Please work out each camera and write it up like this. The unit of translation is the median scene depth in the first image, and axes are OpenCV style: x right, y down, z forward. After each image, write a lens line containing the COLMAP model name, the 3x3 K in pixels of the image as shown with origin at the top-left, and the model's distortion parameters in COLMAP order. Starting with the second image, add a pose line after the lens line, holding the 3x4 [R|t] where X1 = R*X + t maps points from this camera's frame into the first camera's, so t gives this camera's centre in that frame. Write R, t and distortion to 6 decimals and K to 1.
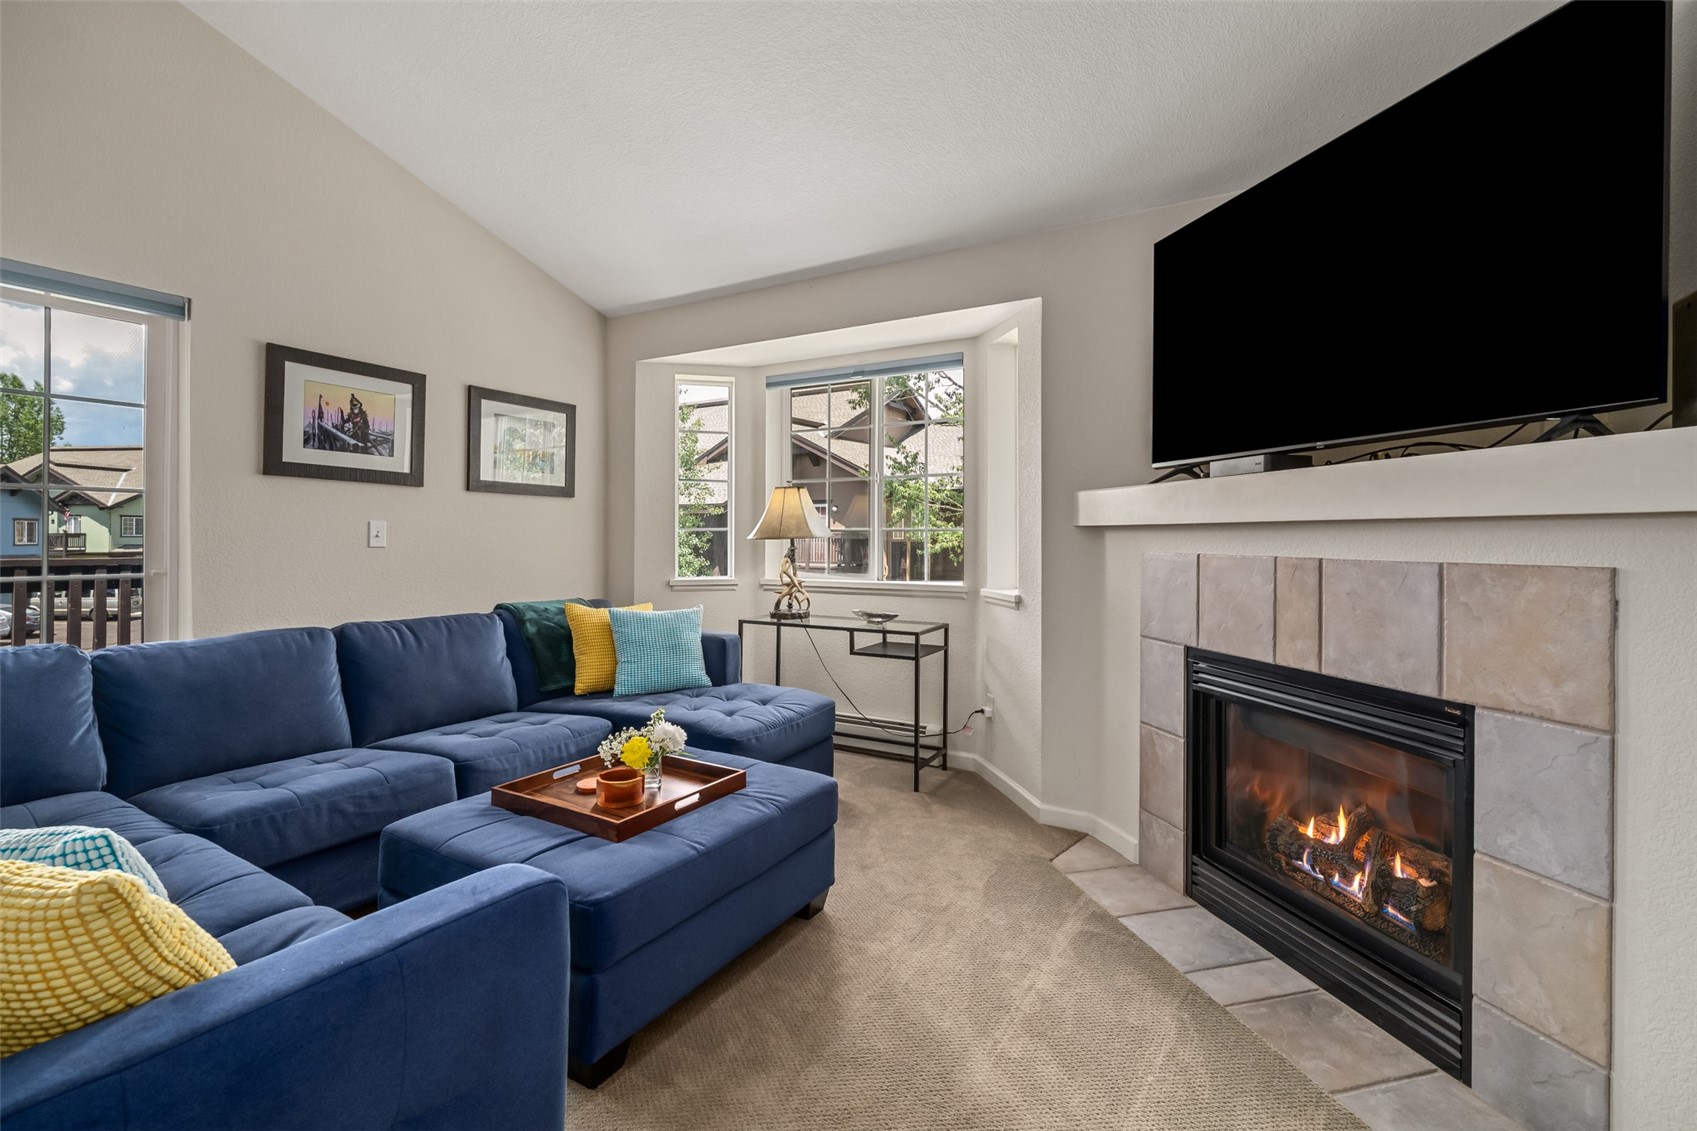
lens RADIAL K [[746.9, 0, 895.7], [0, 746.9, 540.9], [0, 0, 1]] dist [-0.004264, -0.000256]
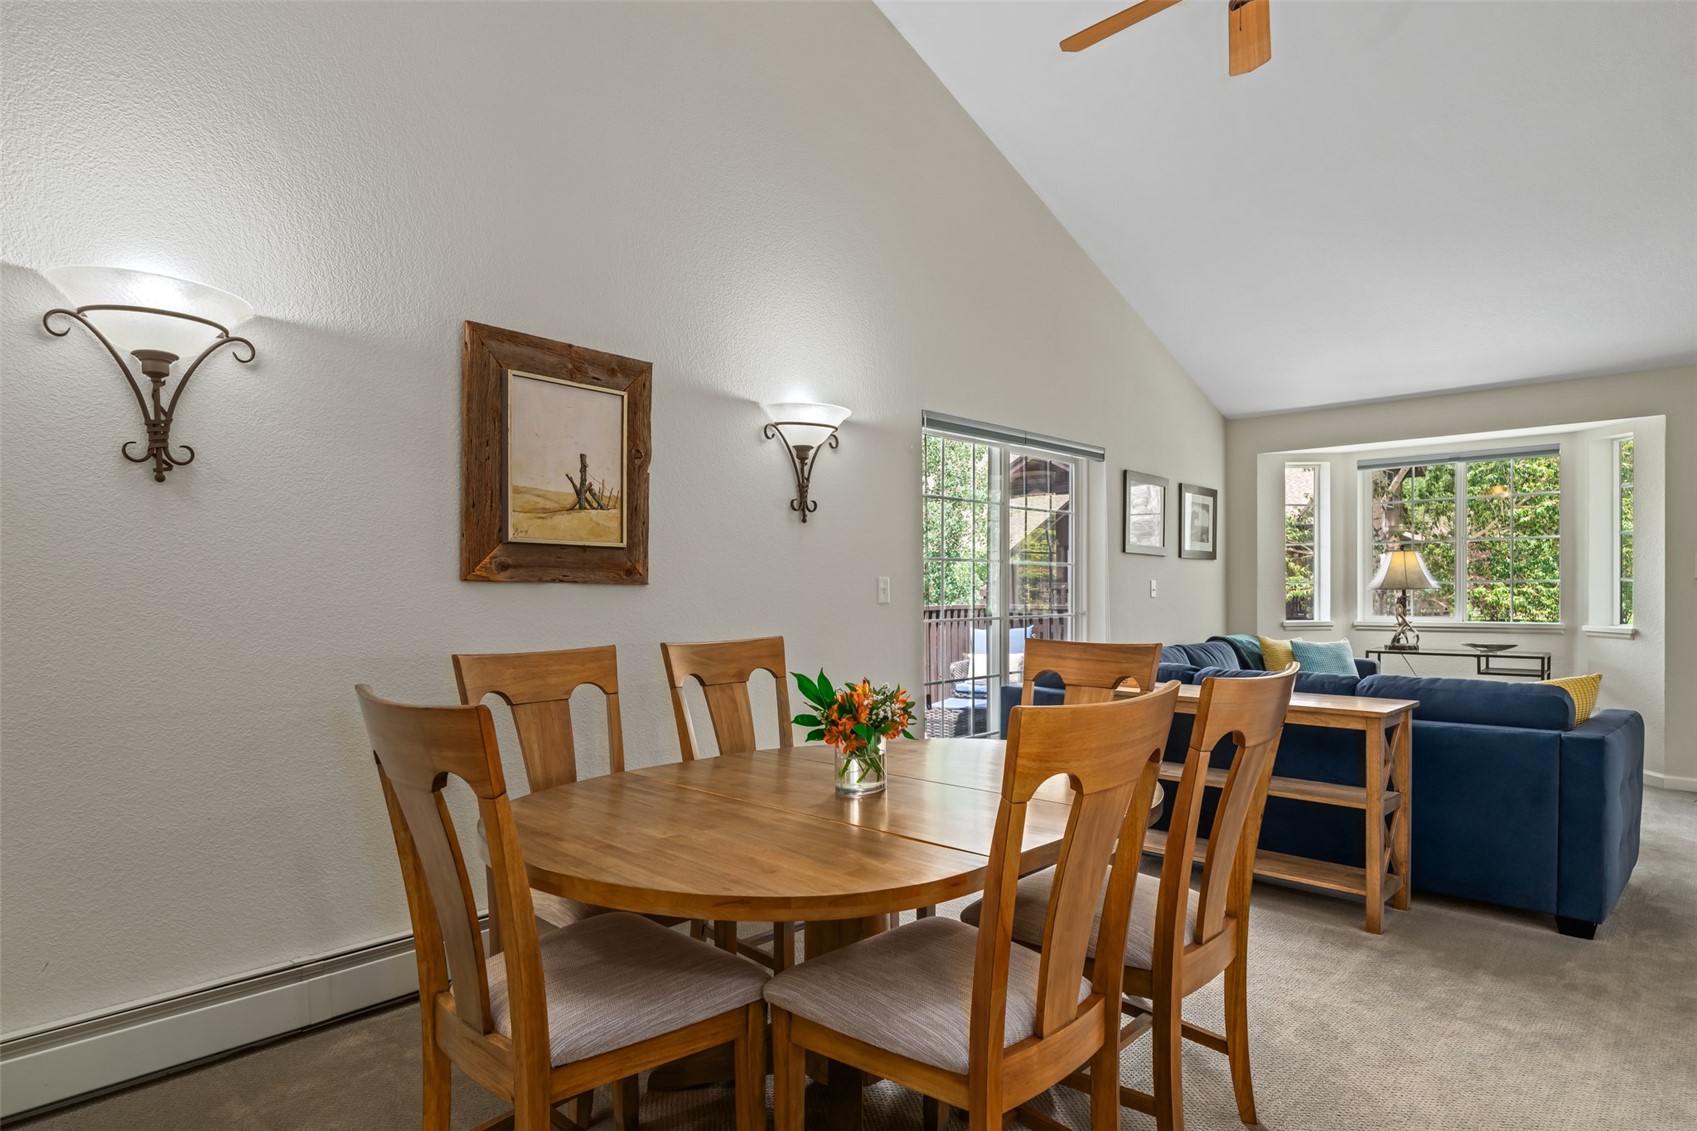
lens RADIAL K [[958.0, 0, 907.1], [0, 958.0, 605.6], [0, 0, 1]] dist [-0.007578, 0.001822]
pose [[0.982497, -0.007660, -0.186122, -0.790242], [0.010850, 0.999811, 0.016130, -0.012466], [0.185963, -0.017867, 0.982394, -0.935836]]
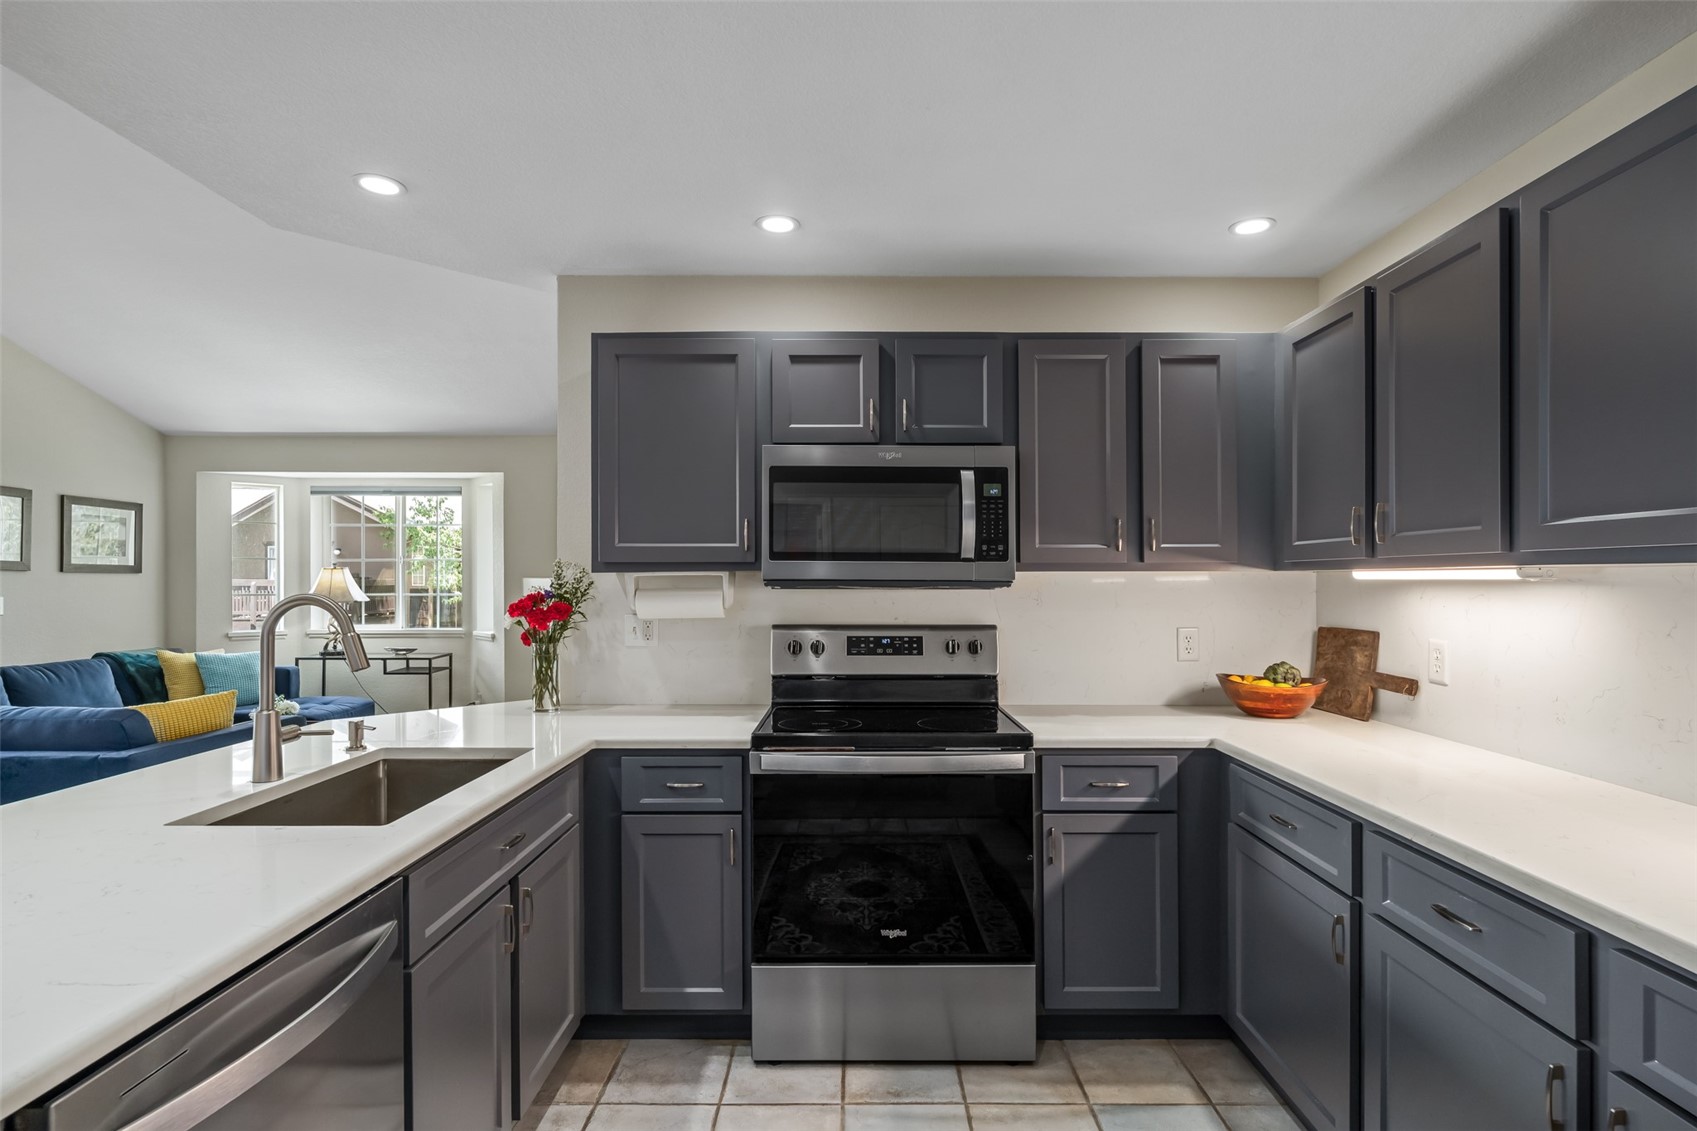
lens RADIAL K [[830.3, 0, 840.5], [0, 830.3, 578.9], [0, 0, 1]] dist [0.014142, 0.001392]
pose [[0.886870, -0.001559, 0.462016, -0.018804], [0.000888, 0.999998, 0.001671, -0.059025], [-0.462017, -0.001071, 0.886870, -1.099838]]
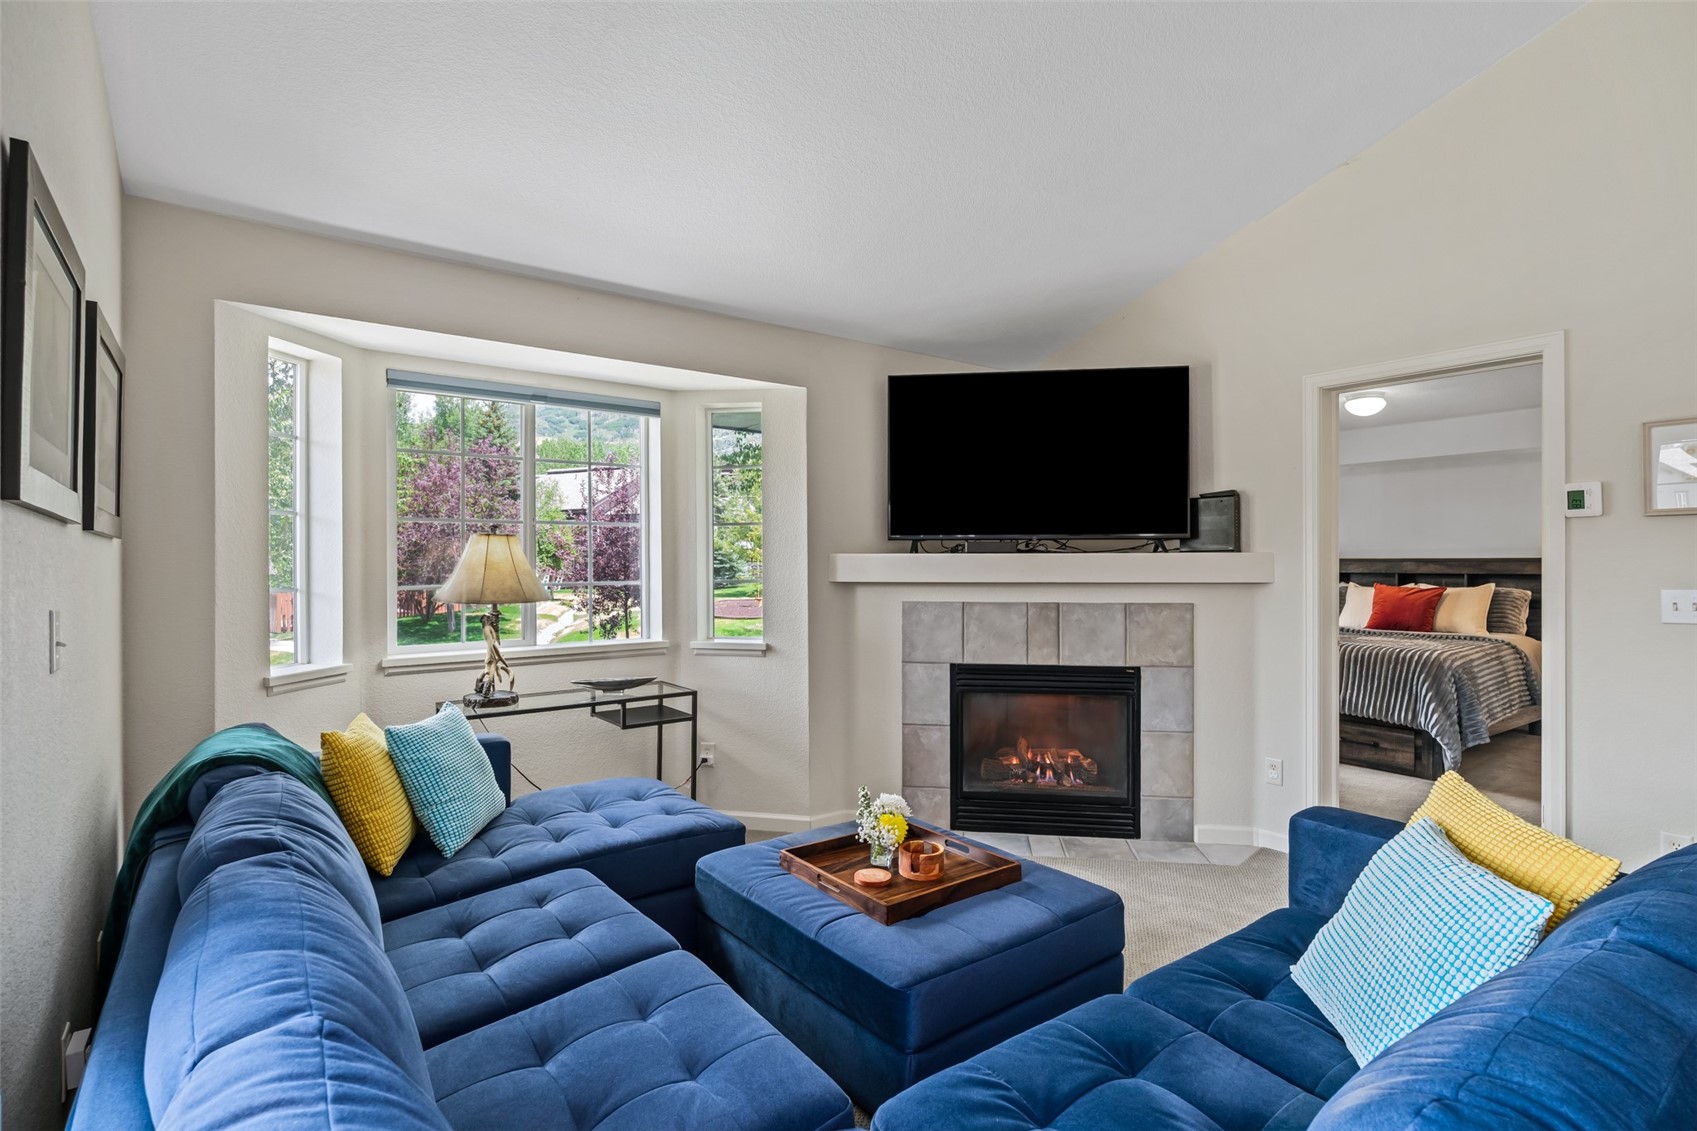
lens RADIAL K [[833.3, 0, 796.2], [0, 833.3, 564.4], [0, 0, 1]] dist [-0.009231, -0.000592]
pose [[0.425508, -0.007388, 0.904924, -0.902229], [0.006564, 0.999966, 0.005078, -0.049257], [-0.904931, 0.003779, 0.425542, 0.410890]]
